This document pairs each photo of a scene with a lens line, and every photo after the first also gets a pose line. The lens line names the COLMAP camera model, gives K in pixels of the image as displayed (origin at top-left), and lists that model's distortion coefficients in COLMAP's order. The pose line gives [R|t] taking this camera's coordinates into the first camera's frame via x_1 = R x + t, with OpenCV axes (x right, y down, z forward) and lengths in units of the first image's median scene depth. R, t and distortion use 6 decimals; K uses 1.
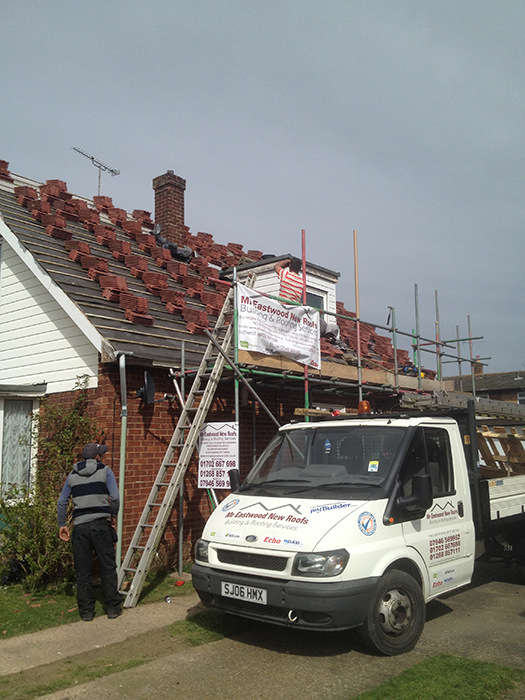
lens RADIAL K [[670.2, 0, 269.8], [0, 670.2, 343.7], [0, 0, 1]] dist [0.151230, -0.303927]
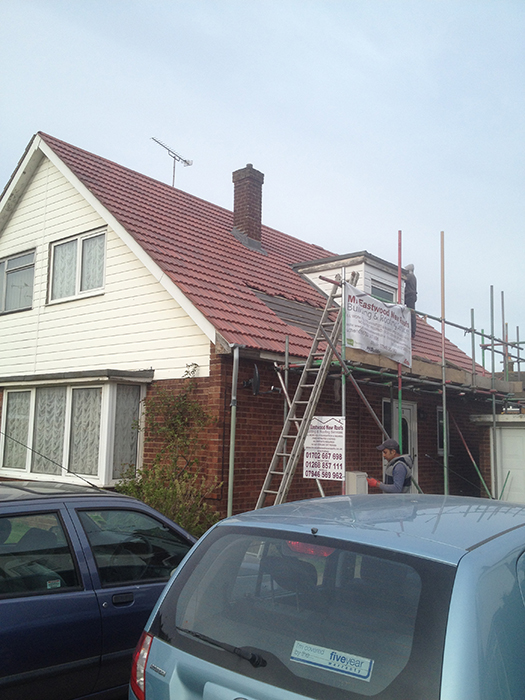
lens RADIAL K [[669.7, 0, 270.2], [0, 669.7, 346.0], [0, 0, 1]] dist [0.149818, -0.324022]
pose [[0.998835, 0.041736, -0.024231, -0.139914], [-0.041201, 0.998905, 0.022178, -0.010777], [0.025130, -0.021154, 0.999460, -0.038830]]
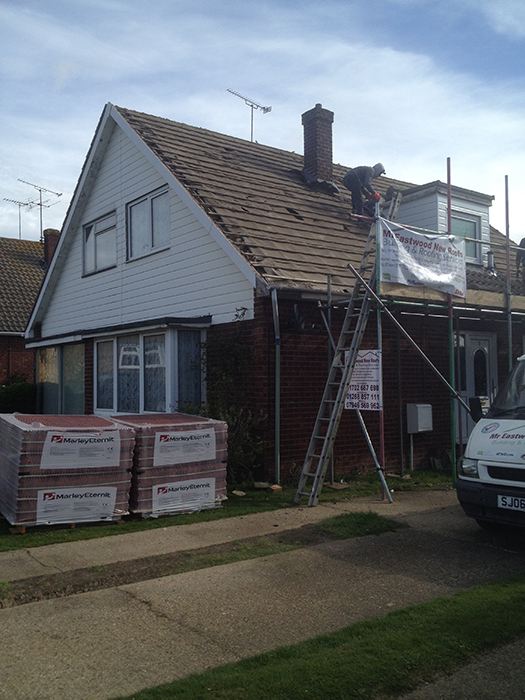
lens RADIAL K [[670.2, 0, 269.8], [0, 670.2, 343.7], [0, 0, 1]] dist [0.151230, -0.303927]
pose [[0.972977, -0.006128, -0.230820, 0.027722], [0.030560, 0.994271, 0.102424, -0.007912], [0.228870, -0.106711, 0.967590, -0.076049]]
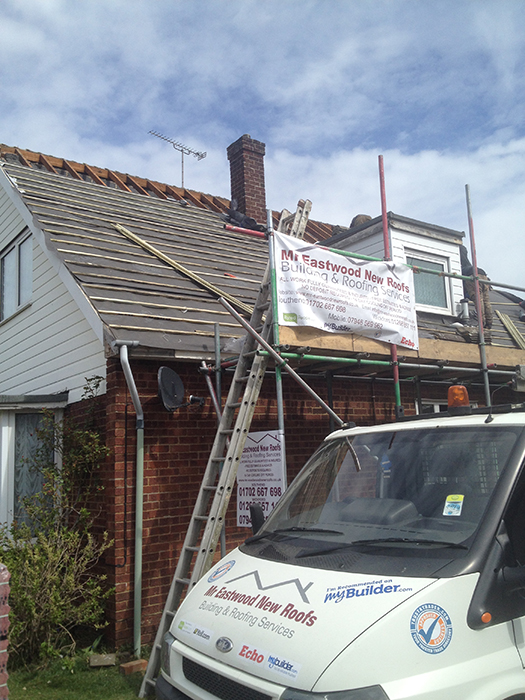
lens RADIAL K [[669.7, 0, 270.2], [0, 669.7, 346.0], [0, 0, 1]] dist [0.149818, -0.324022]
pose [[0.969854, -0.074058, -0.232160, 0.104293], [0.072407, 0.997253, -0.015635, 0.040049], [0.232680, -0.001647, 0.972552, 0.323286]]
